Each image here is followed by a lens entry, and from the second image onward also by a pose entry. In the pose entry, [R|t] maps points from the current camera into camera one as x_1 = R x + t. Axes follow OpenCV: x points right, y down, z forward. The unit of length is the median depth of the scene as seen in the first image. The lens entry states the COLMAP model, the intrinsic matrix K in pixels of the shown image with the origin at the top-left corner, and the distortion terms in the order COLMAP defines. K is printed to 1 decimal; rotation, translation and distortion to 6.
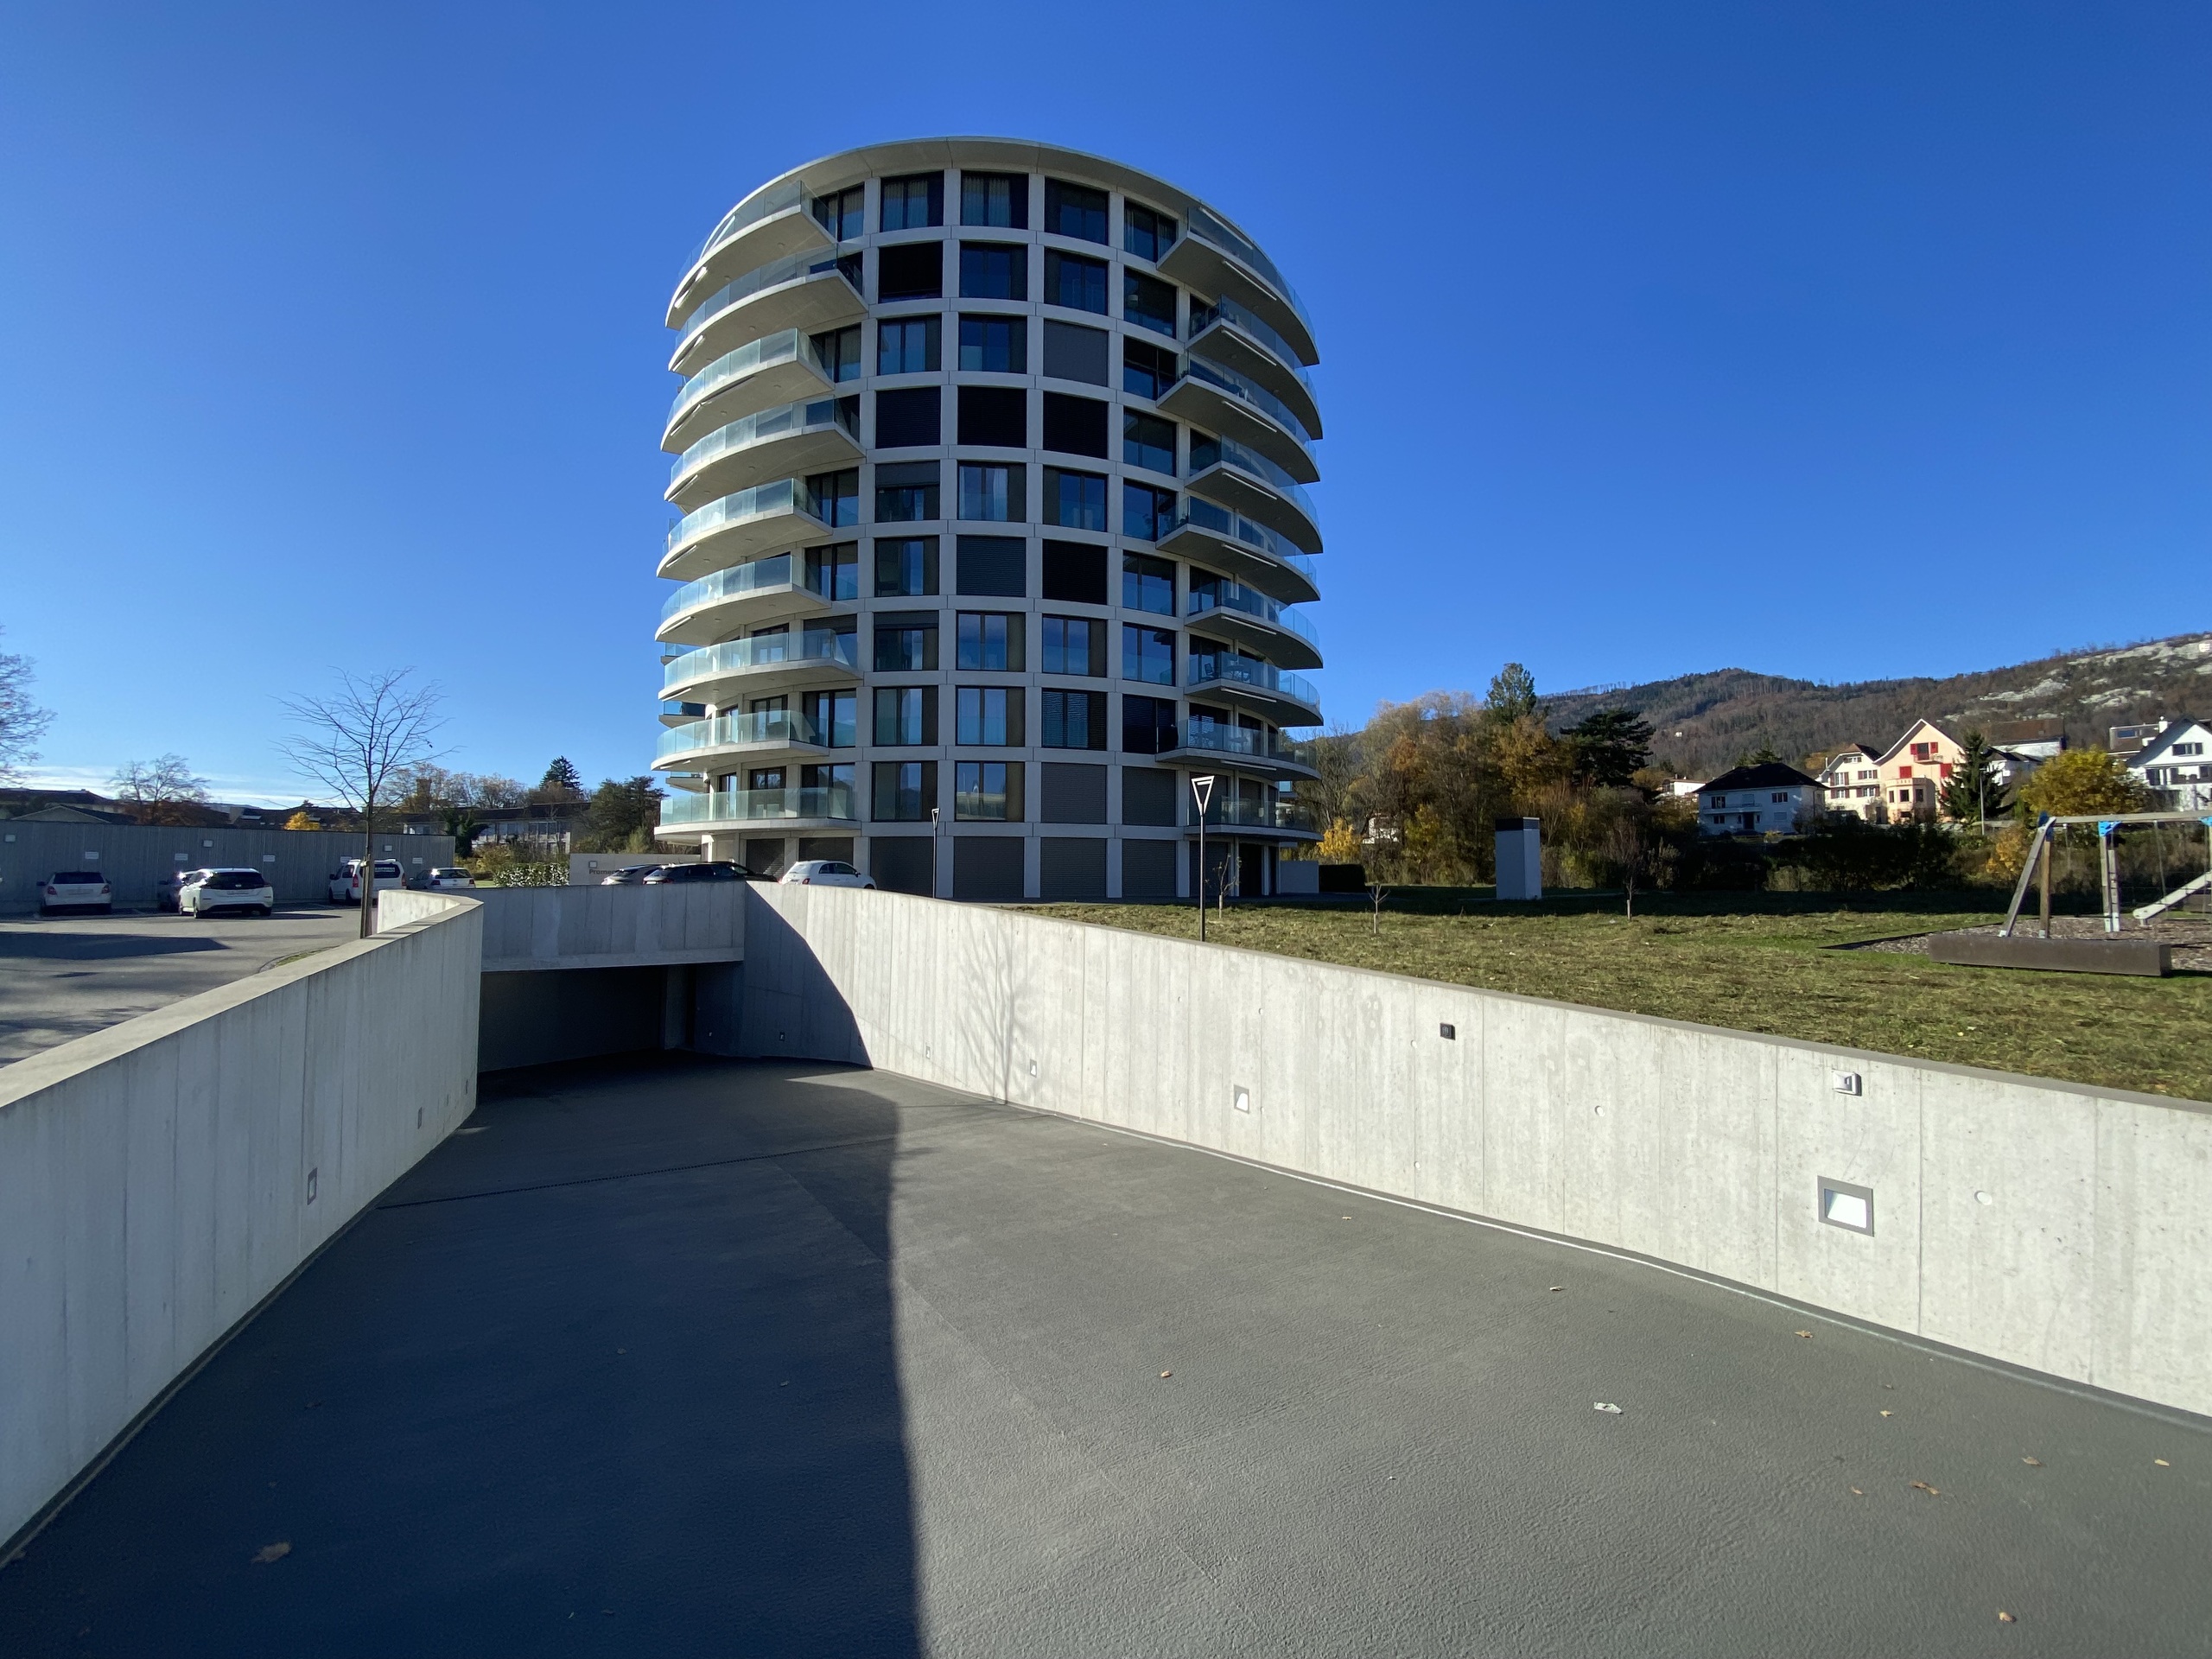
lens RADIAL K [[900.0, 0, 1099.6], [0, 900.0, 838.5], [0, 0, 1]] dist [0.007531, -0.014205]
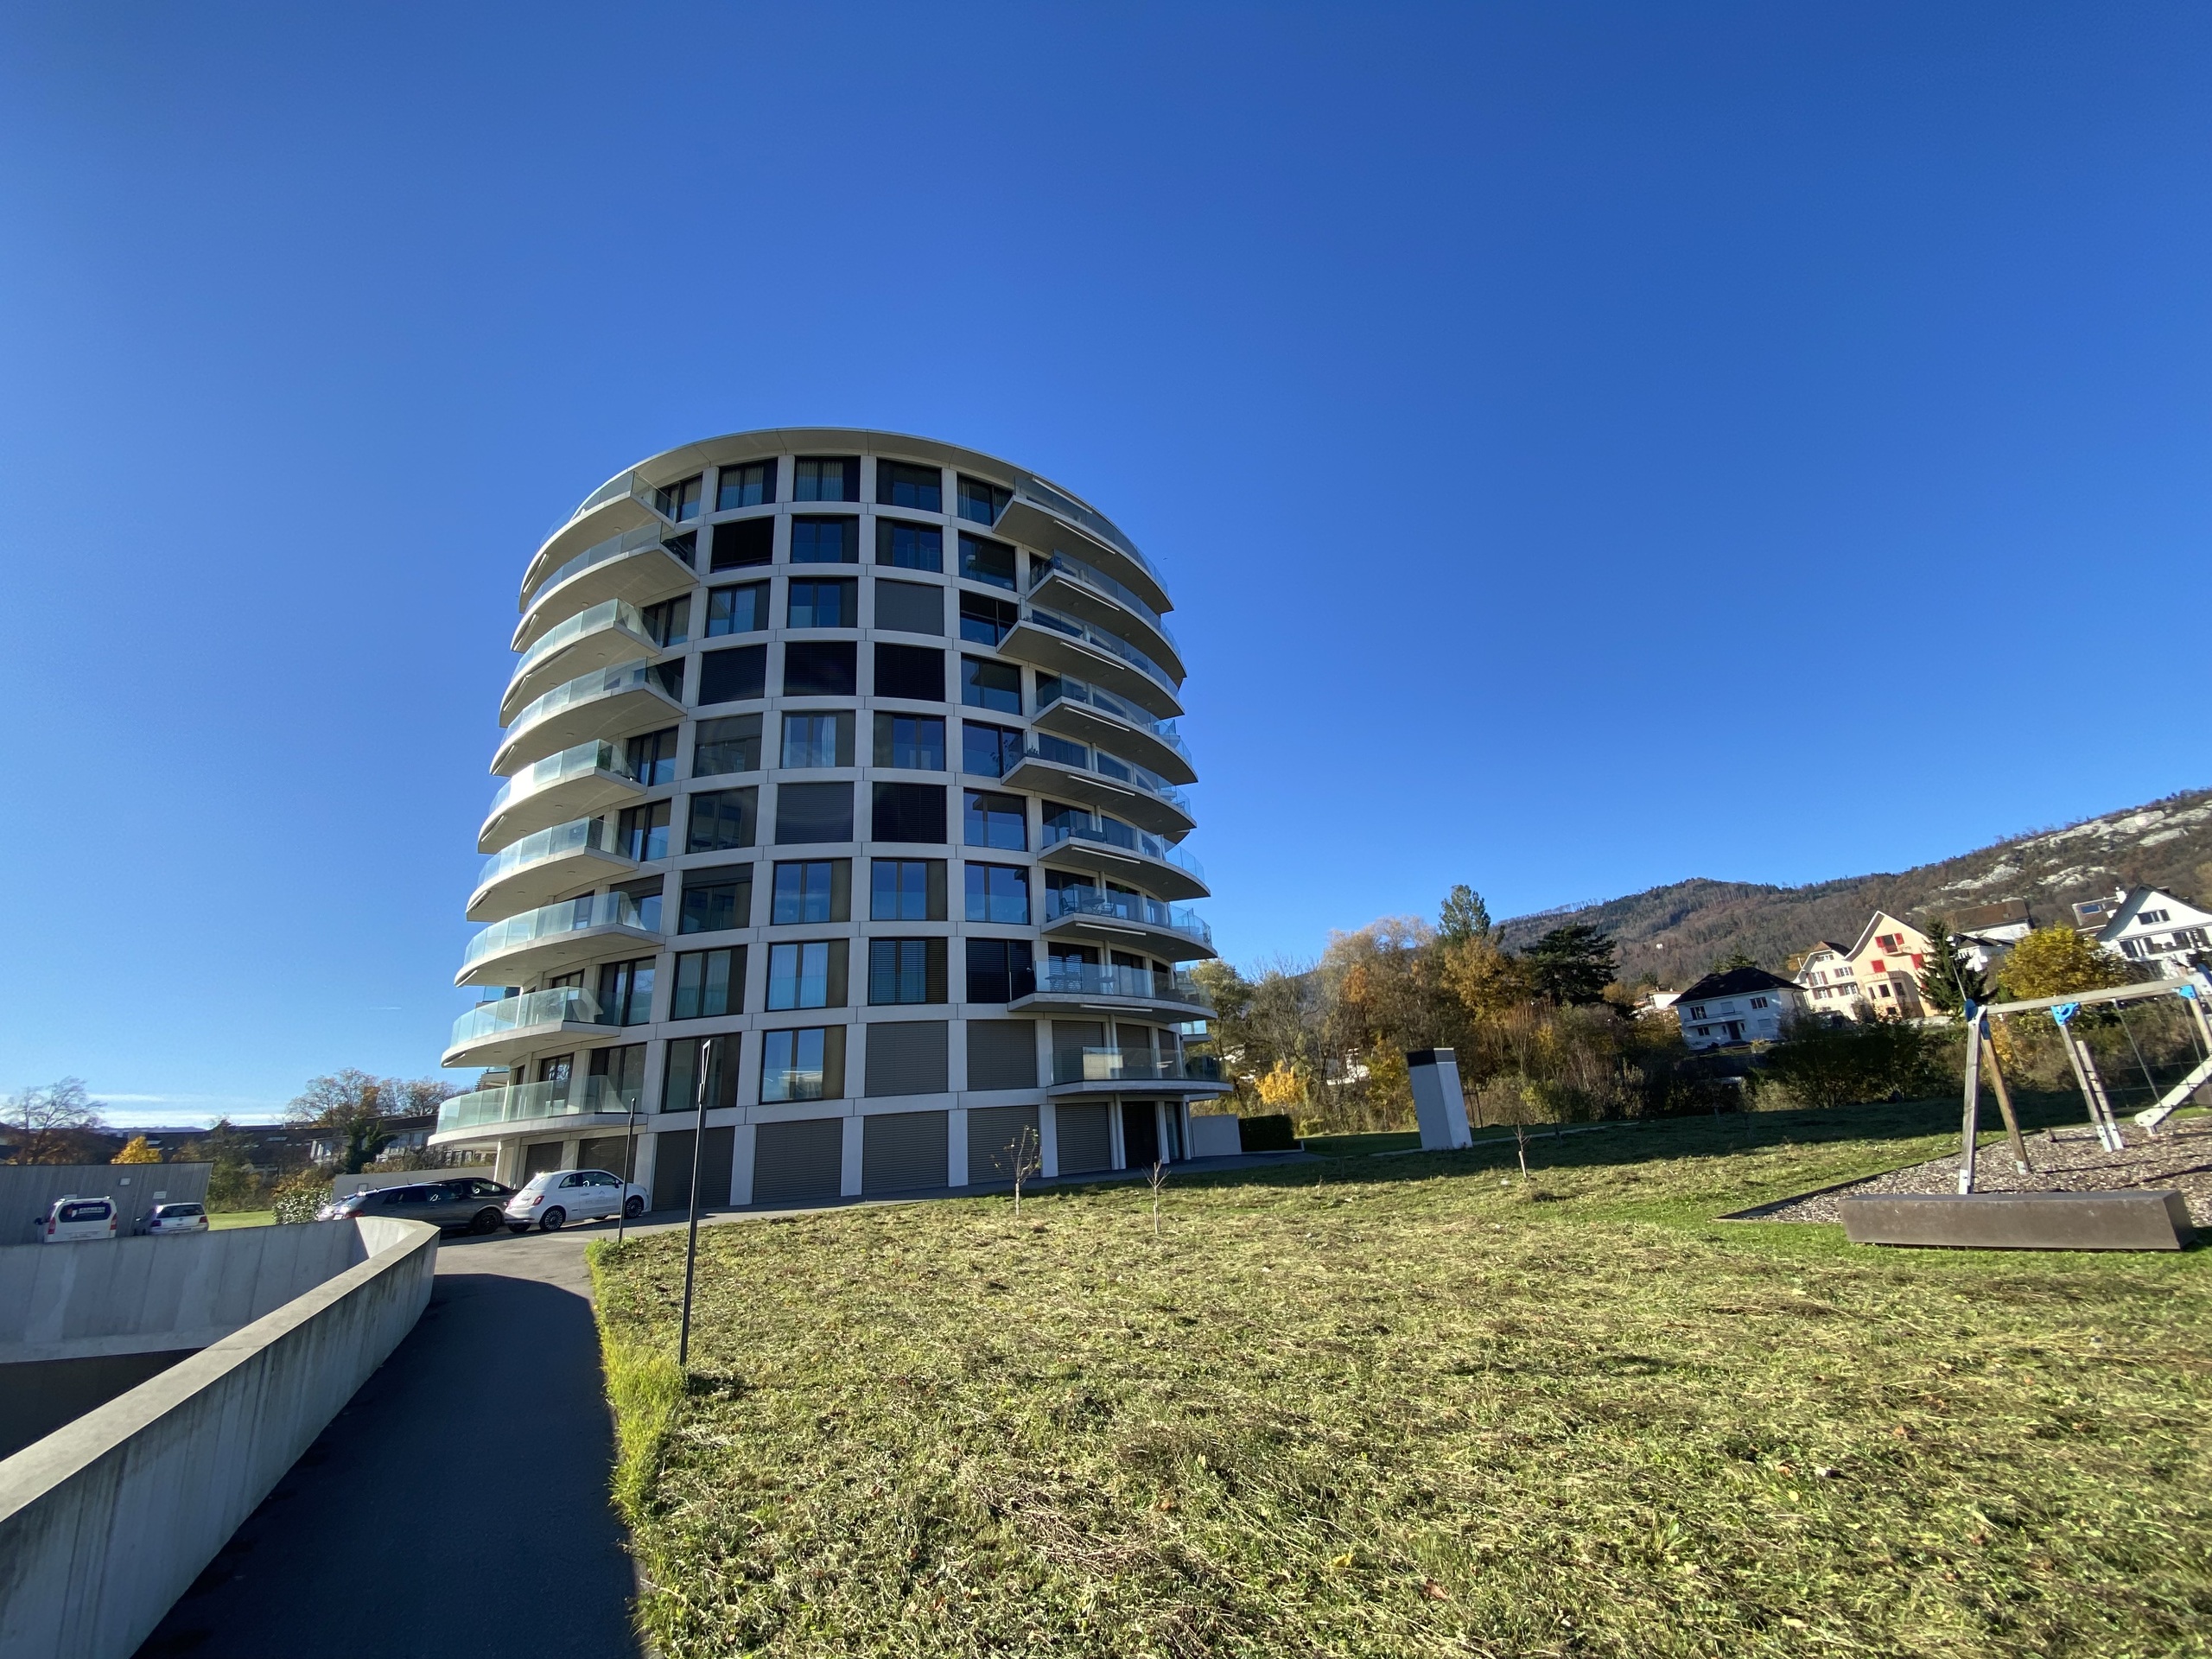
lens RADIAL K [[901.0, 0, 1106.0], [0, 901.0, 829.5], [0, 0, 1]] dist [0.018794, -0.019273]
pose [[0.997289, -0.066690, 0.031113, 0.135570], [0.072777, 0.956485, -0.282558, -0.002058], [-0.010915, 0.284056, 0.958746, 0.099711]]
